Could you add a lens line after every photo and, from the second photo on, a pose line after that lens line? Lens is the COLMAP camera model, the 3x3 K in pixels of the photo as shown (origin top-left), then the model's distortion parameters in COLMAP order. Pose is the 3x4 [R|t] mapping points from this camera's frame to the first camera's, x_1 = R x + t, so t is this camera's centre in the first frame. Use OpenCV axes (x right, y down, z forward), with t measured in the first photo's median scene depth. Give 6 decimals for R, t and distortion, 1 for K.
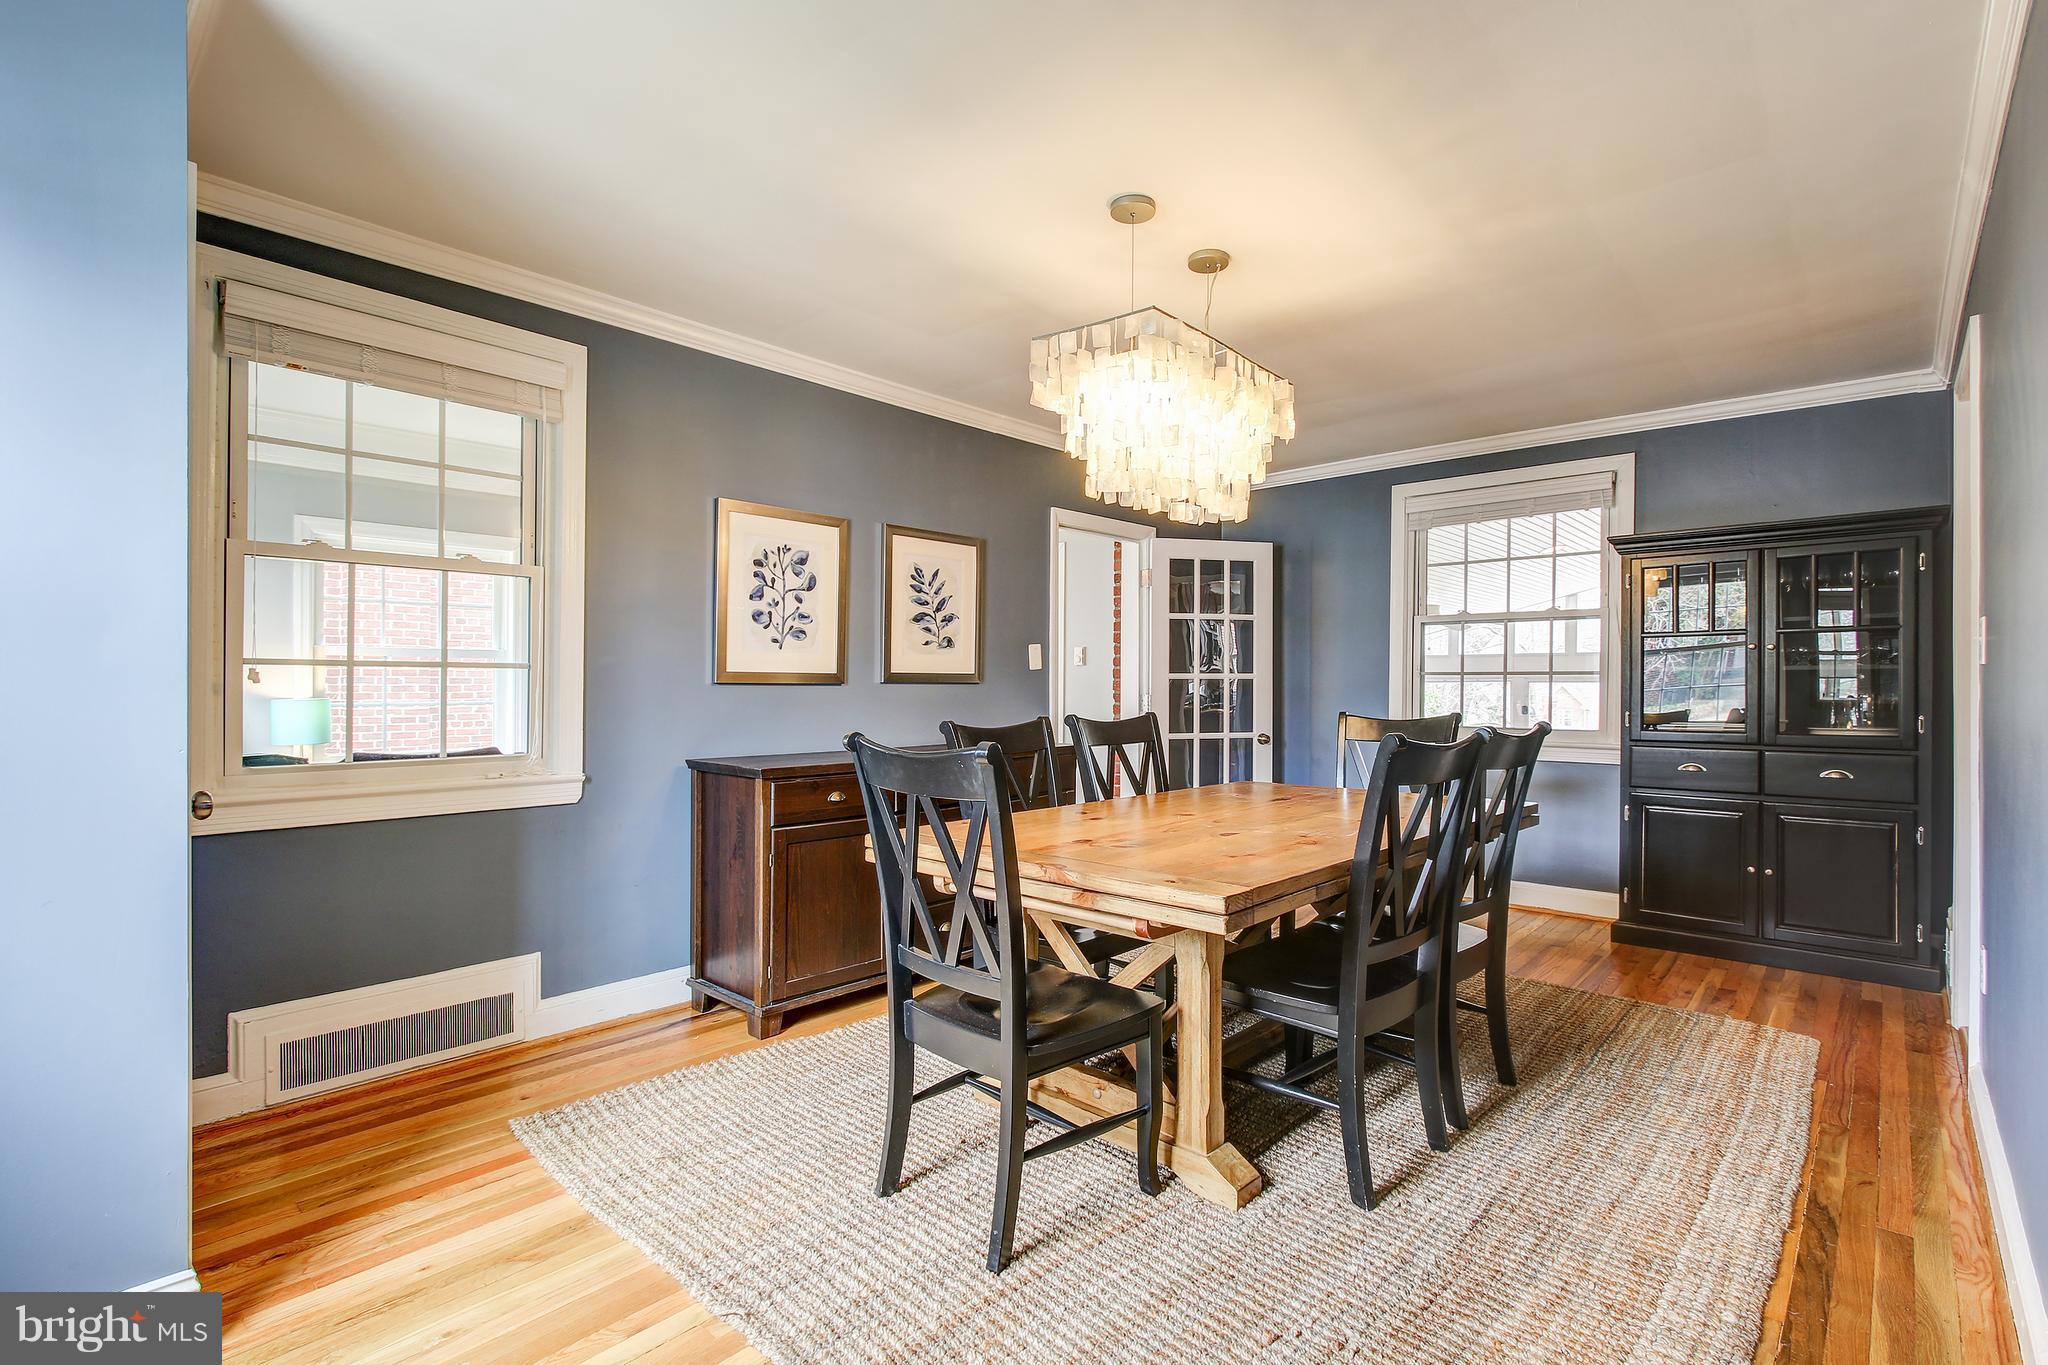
lens RADIAL K [[948.2, 0, 1029.2], [0, 948.2, 682.4], [0, 0, 1]] dist [-0.005082, -0.000422]
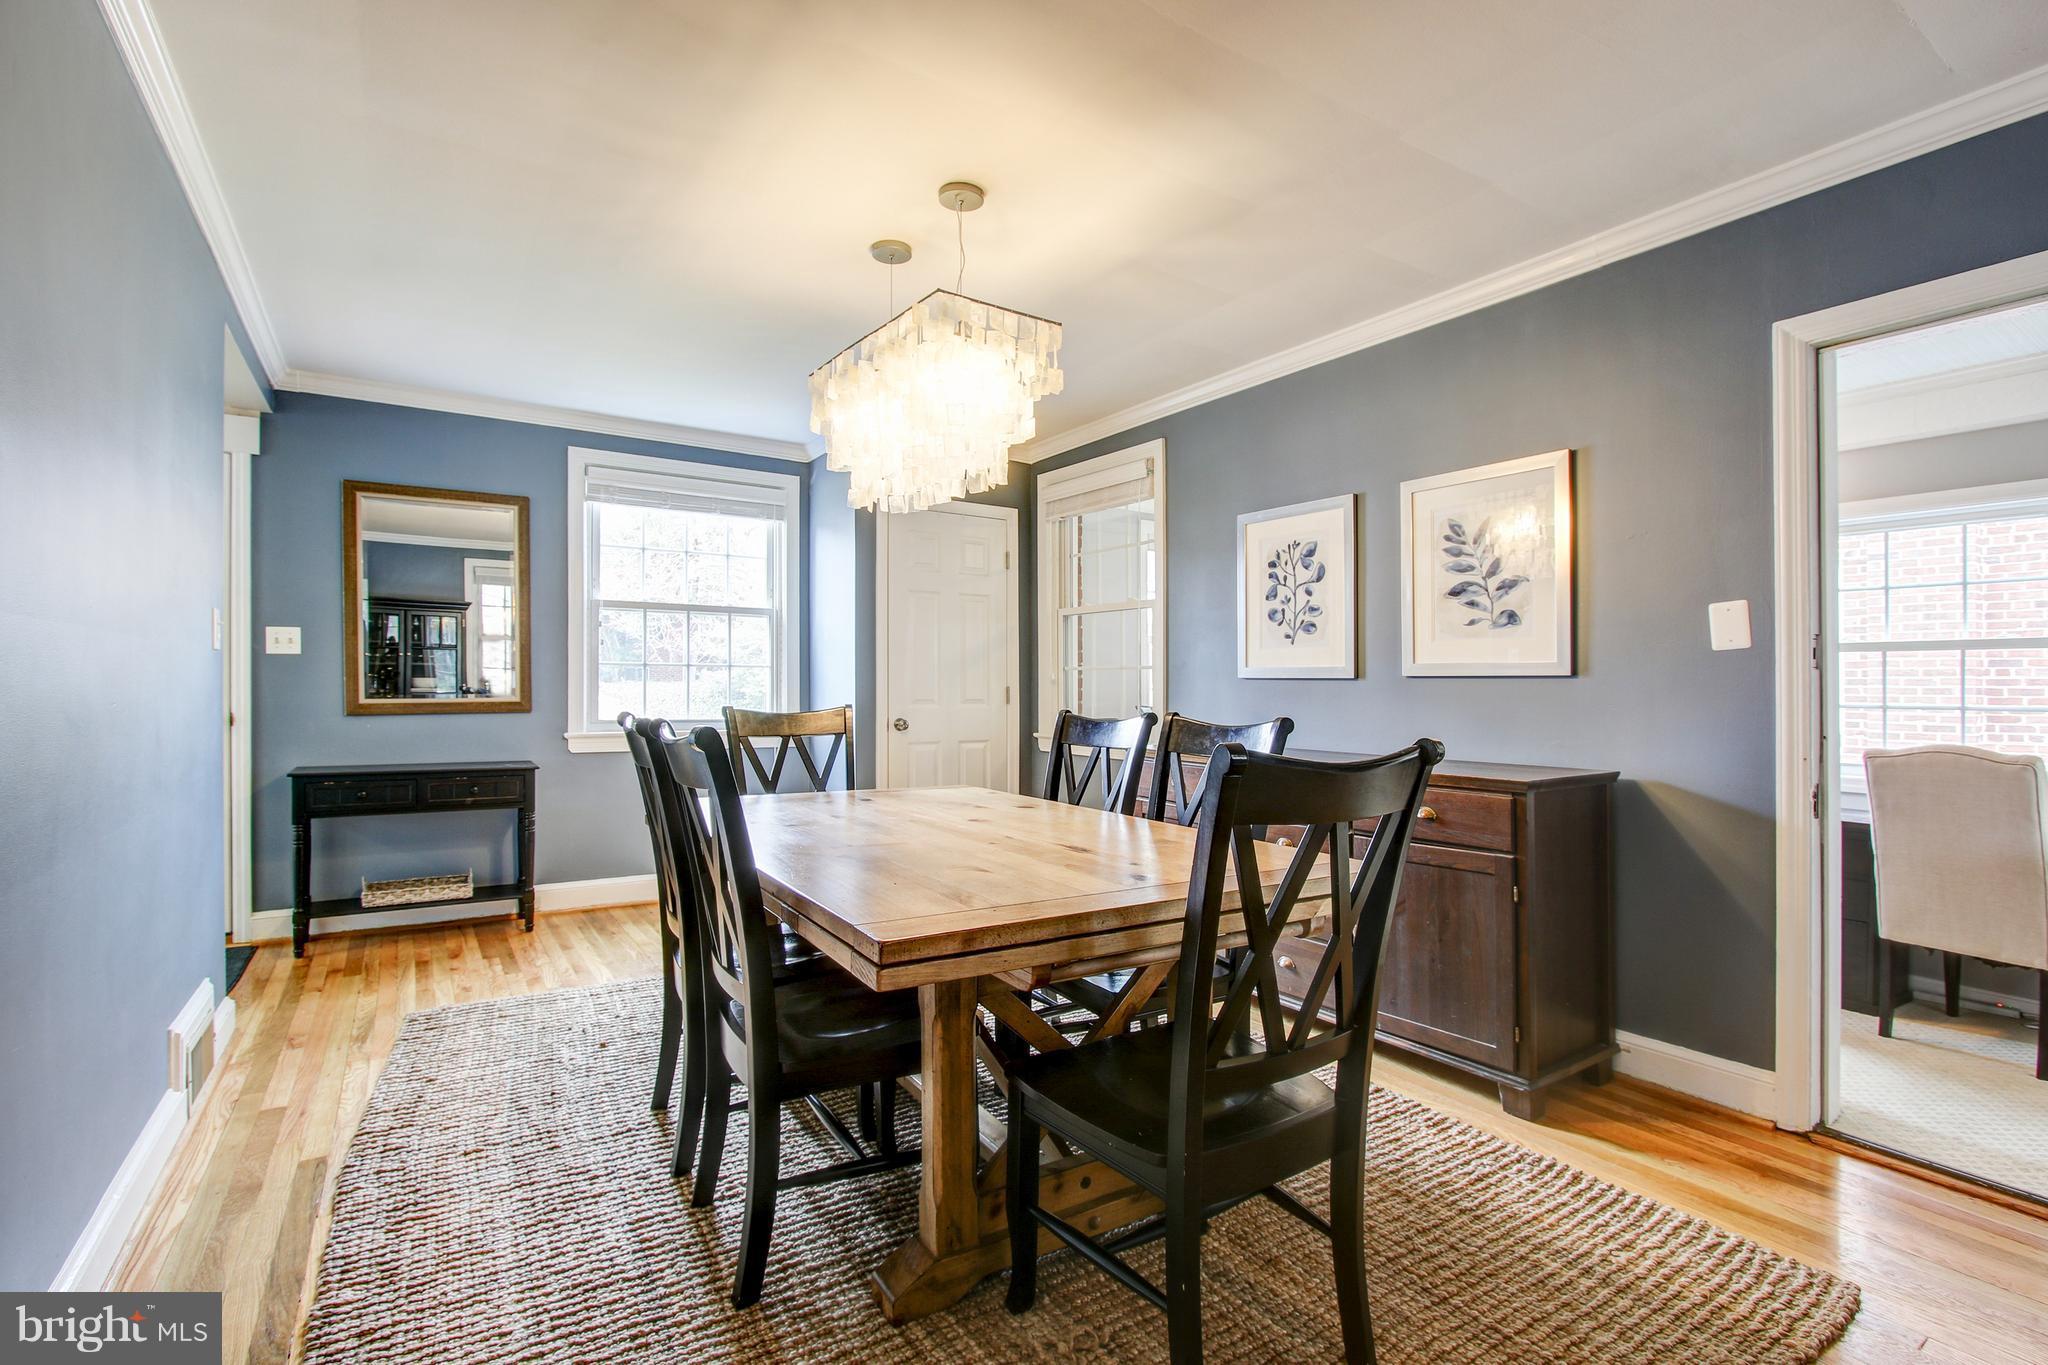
lens RADIAL K [[948.2, 0, 1027.4], [0, 948.2, 681.4], [0, 0, 1]] dist [-0.005082, -0.000422]
pose [[-0.212954, -0.007472, -0.977034, 0.772946], [-0.002649, 0.999971, -0.007071, 0.012010], [0.977059, 0.001082, -0.212968, 0.921559]]
